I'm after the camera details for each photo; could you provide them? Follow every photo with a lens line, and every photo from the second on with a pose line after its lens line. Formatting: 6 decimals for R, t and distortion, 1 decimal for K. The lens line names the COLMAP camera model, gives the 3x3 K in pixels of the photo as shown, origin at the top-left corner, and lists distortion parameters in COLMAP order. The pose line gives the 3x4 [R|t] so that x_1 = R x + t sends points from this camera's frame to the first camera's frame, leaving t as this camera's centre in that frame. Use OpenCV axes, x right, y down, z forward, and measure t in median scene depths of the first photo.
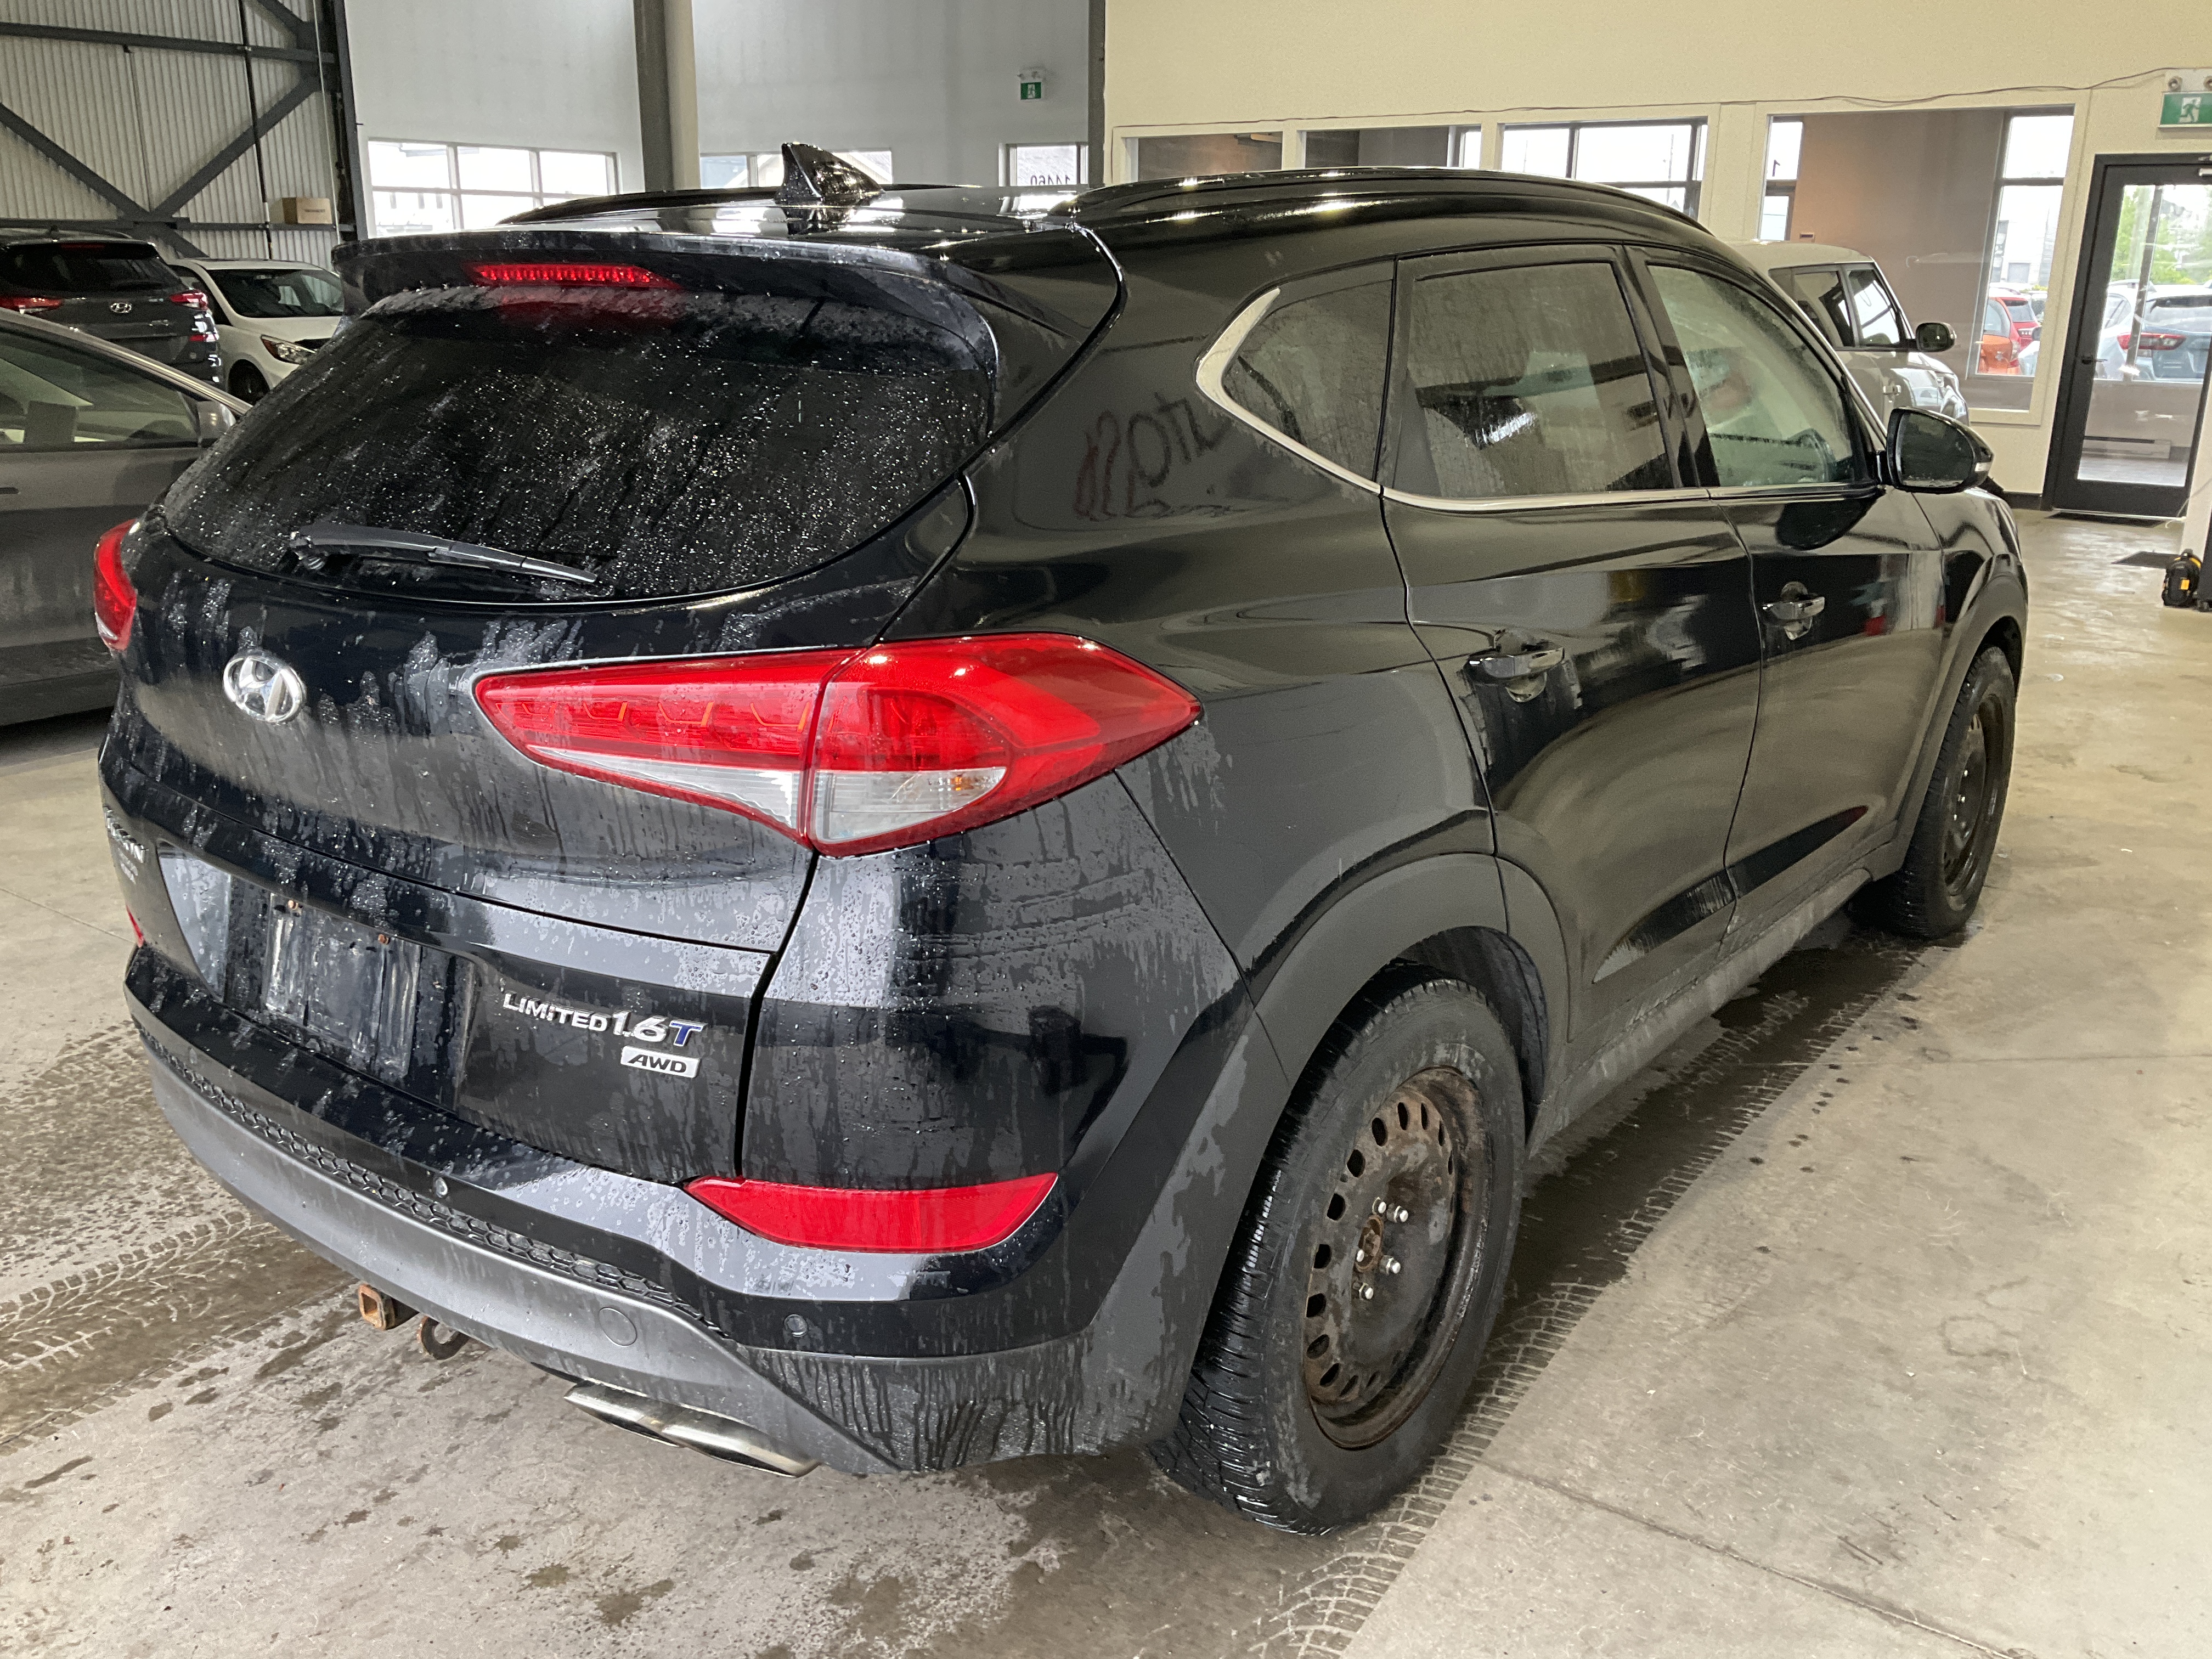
lens RADIAL K [[1852.4, 0, 1091.0], [0, 1852.4, 833.2], [0, 0, 1]] dist [0.091448, -0.001475]
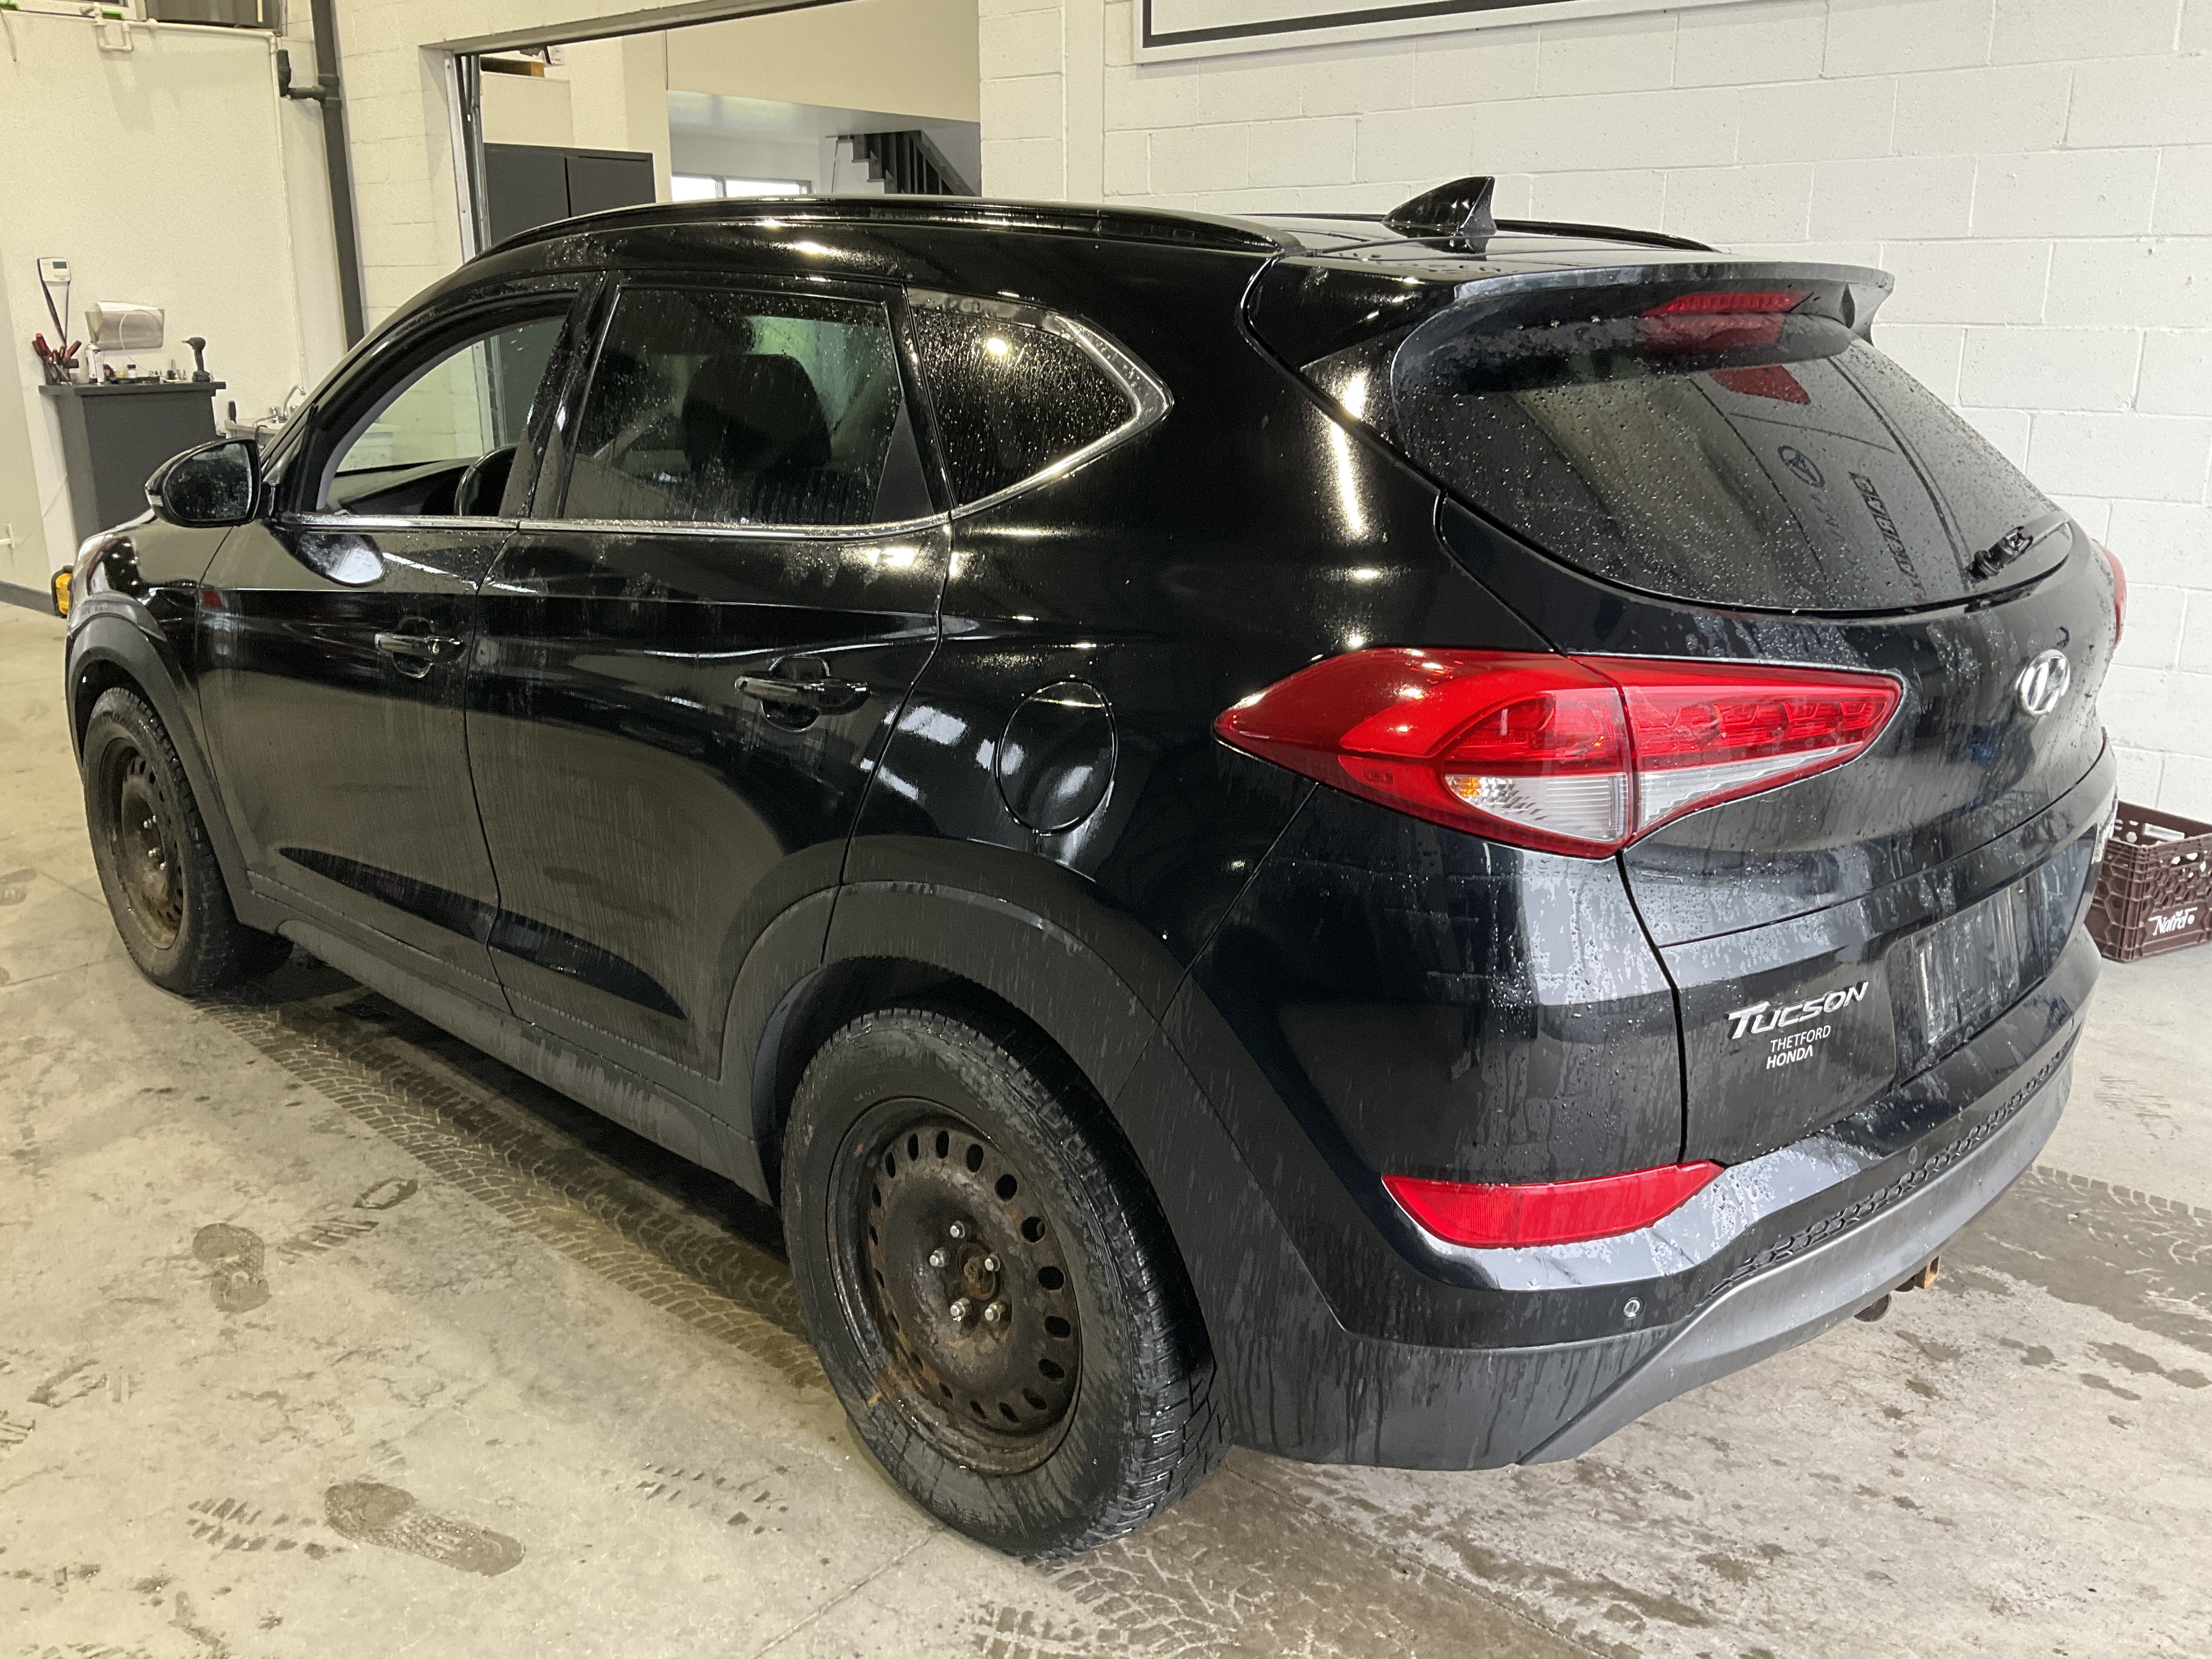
lens RADIAL K [[1852.4, 0, 1092.7], [0, 1852.4, 824.2], [0, 0, 1]] dist [0.091448, -0.001475]
pose [[0.059512, -0.263613, 0.962791, -1.282642], [0.282622, 0.929486, 0.237025, -0.347286], [-0.957384, 0.258000, 0.129819, 1.163463]]
